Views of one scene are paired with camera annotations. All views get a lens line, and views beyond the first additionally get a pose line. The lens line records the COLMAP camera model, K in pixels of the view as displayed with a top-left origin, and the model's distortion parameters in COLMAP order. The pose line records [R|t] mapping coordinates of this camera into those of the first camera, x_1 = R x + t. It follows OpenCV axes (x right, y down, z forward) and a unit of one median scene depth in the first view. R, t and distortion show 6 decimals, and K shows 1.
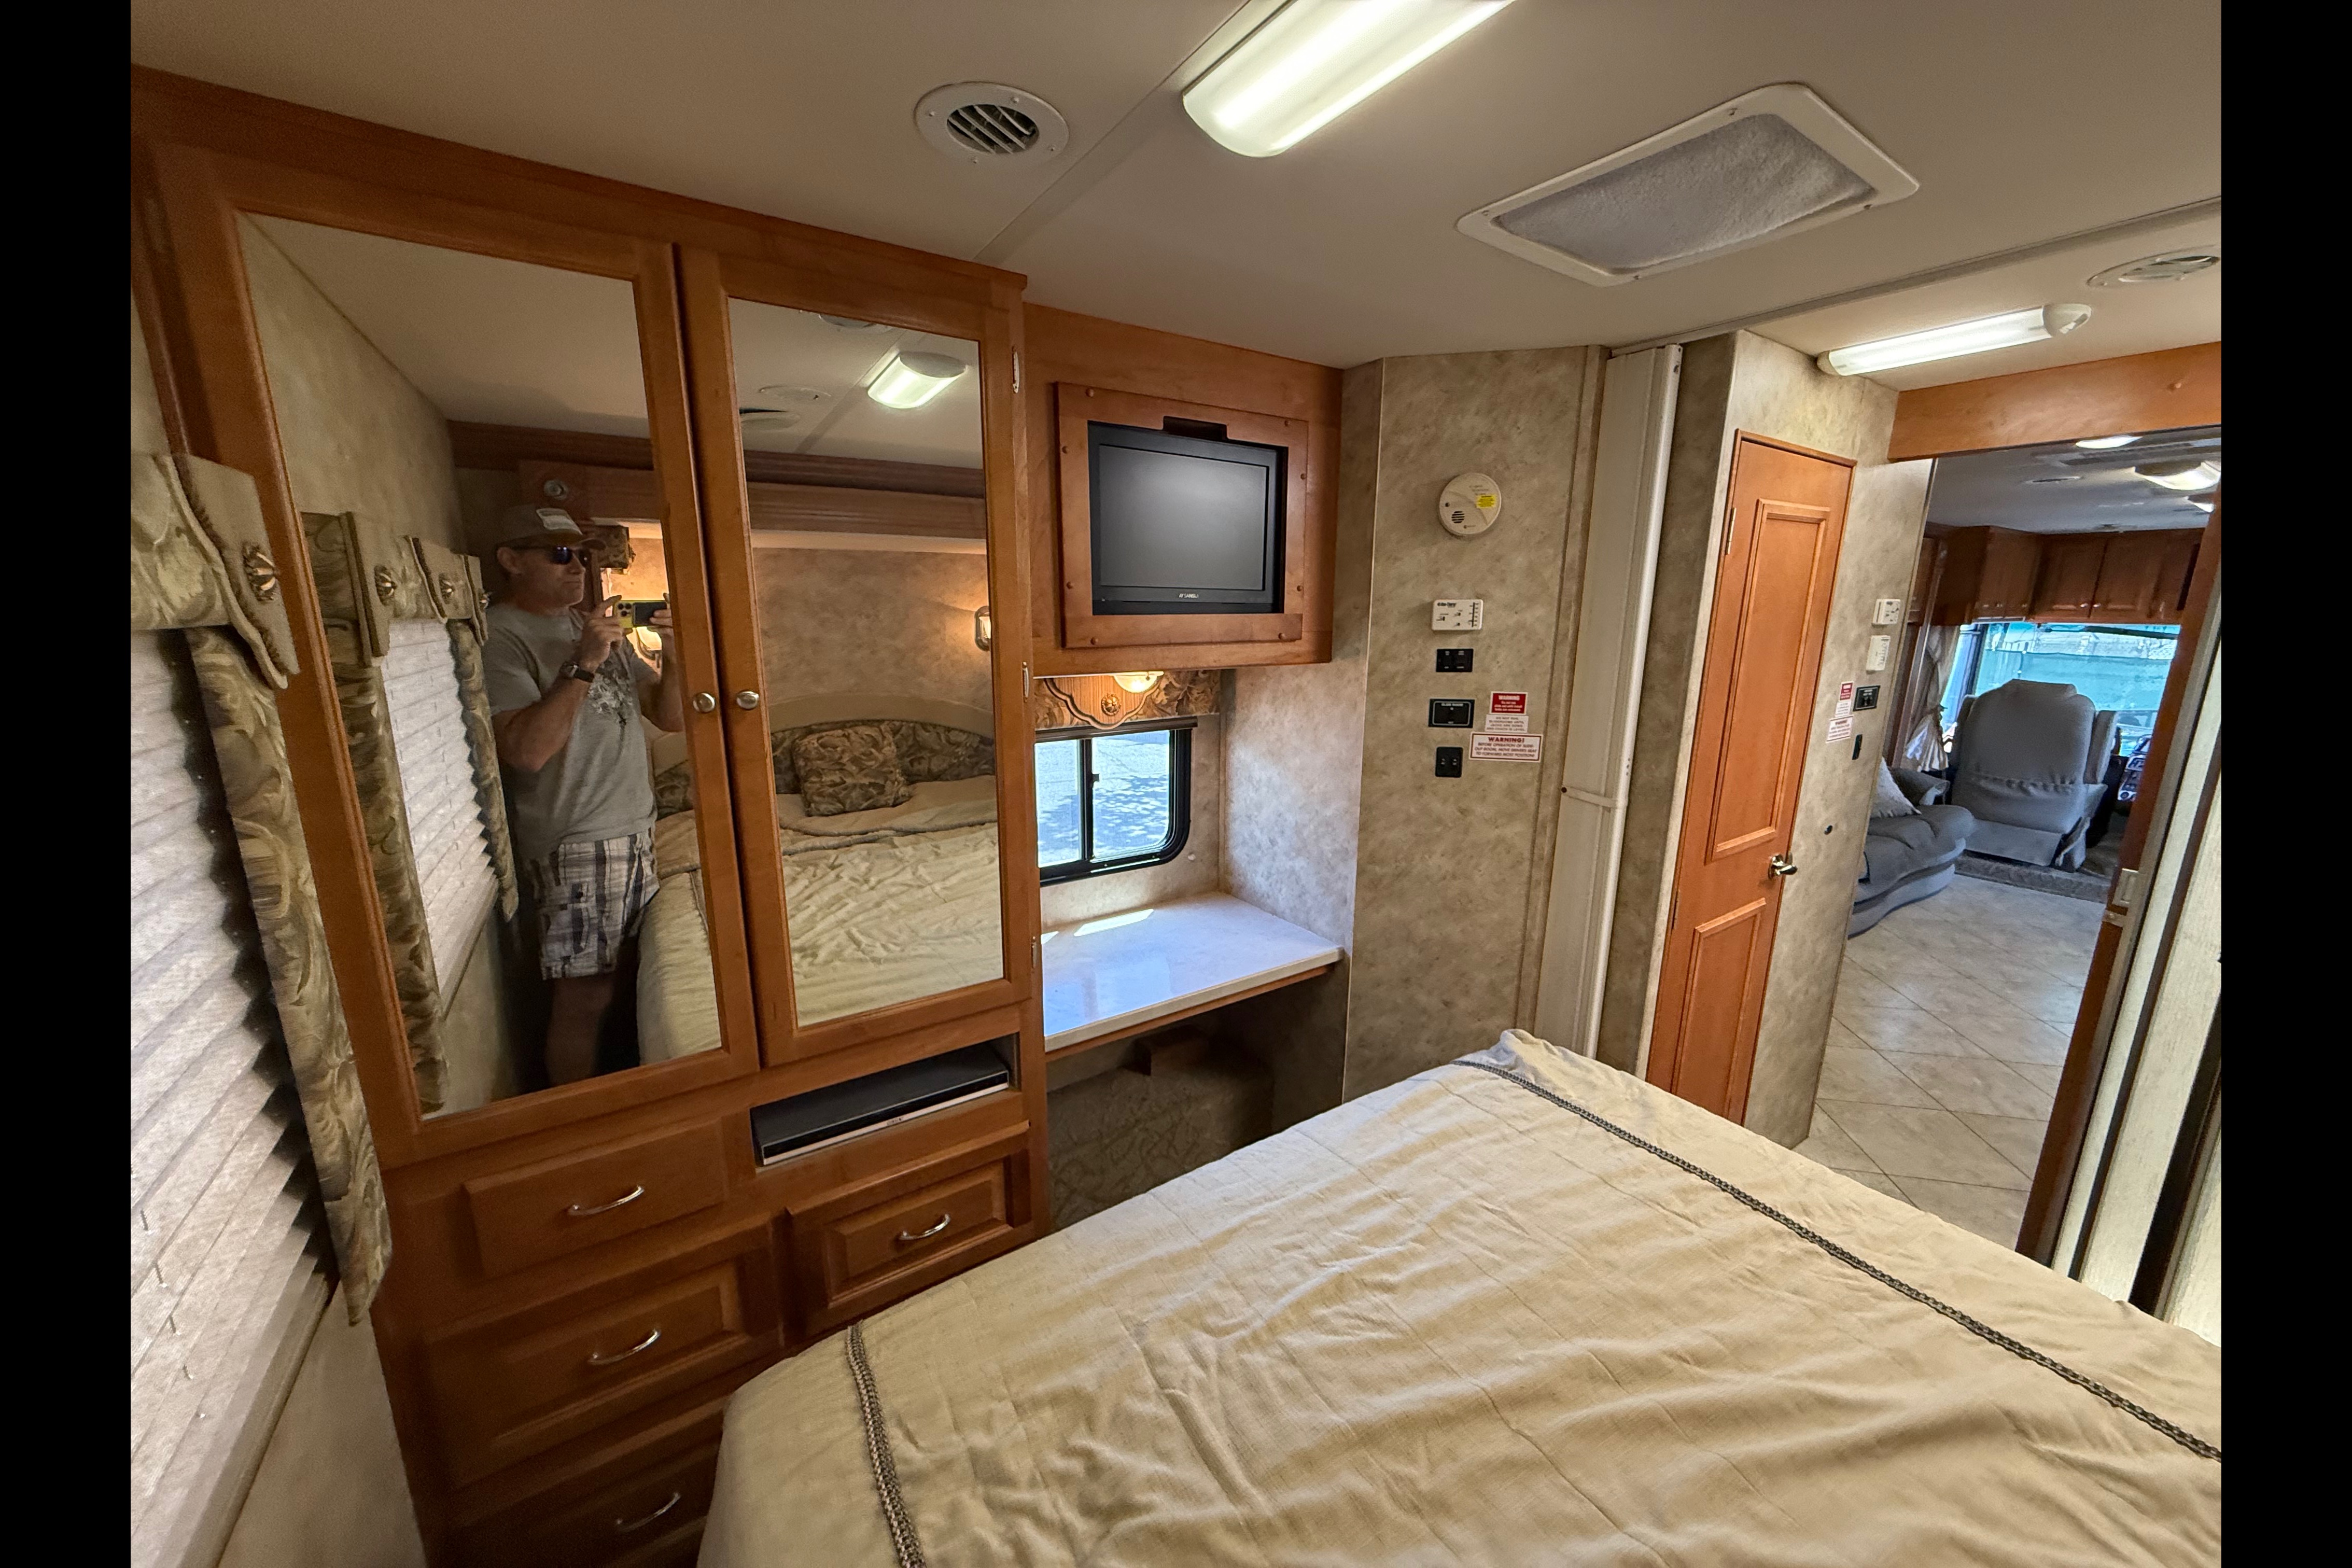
lens RADIAL K [[837.4, 0, 1171.6], [0, 837.4, 789.3], [0, 0, 1]] dist [0.001603, 0.000224]
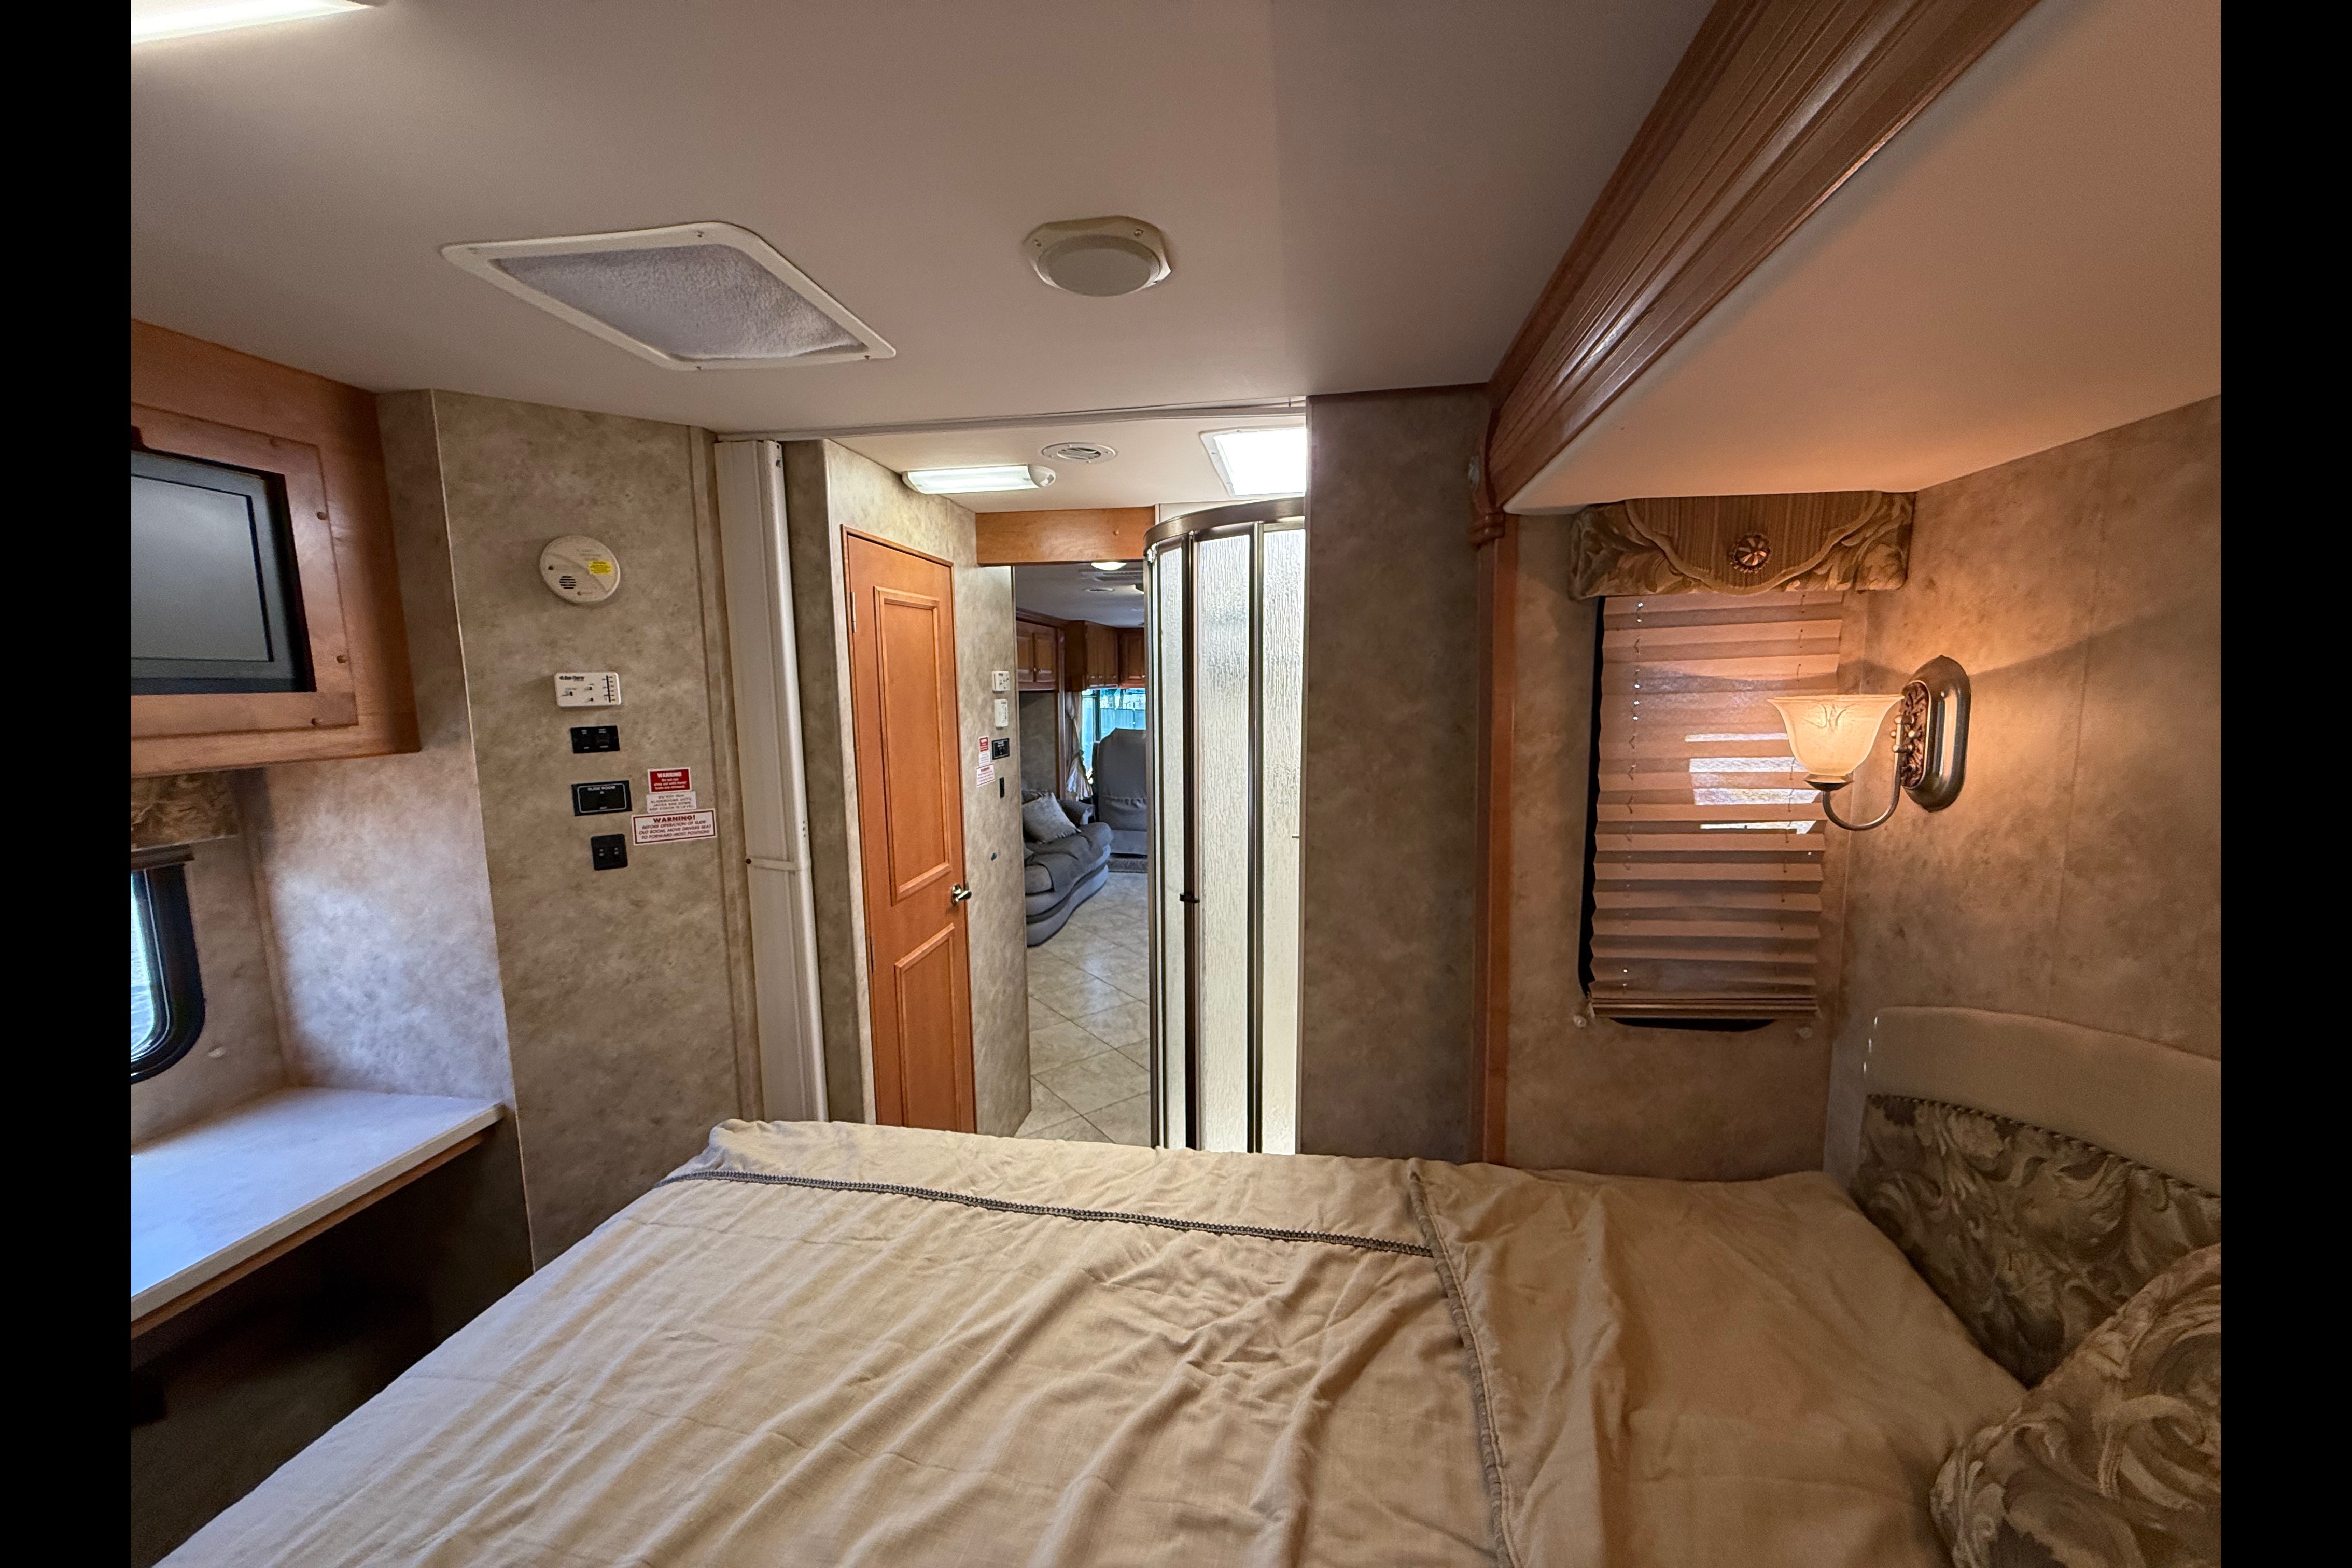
lens RADIAL K [[837.4, 0, 1171.6], [0, 837.4, 789.3], [0, 0, 1]] dist [0.001603, 0.000224]
pose [[0.677066, -0.106458, 0.728181, 0.096448], [0.170191, 0.985309, -0.014195, 0.016534], [-0.715972, 0.133541, 0.685237, -0.049316]]
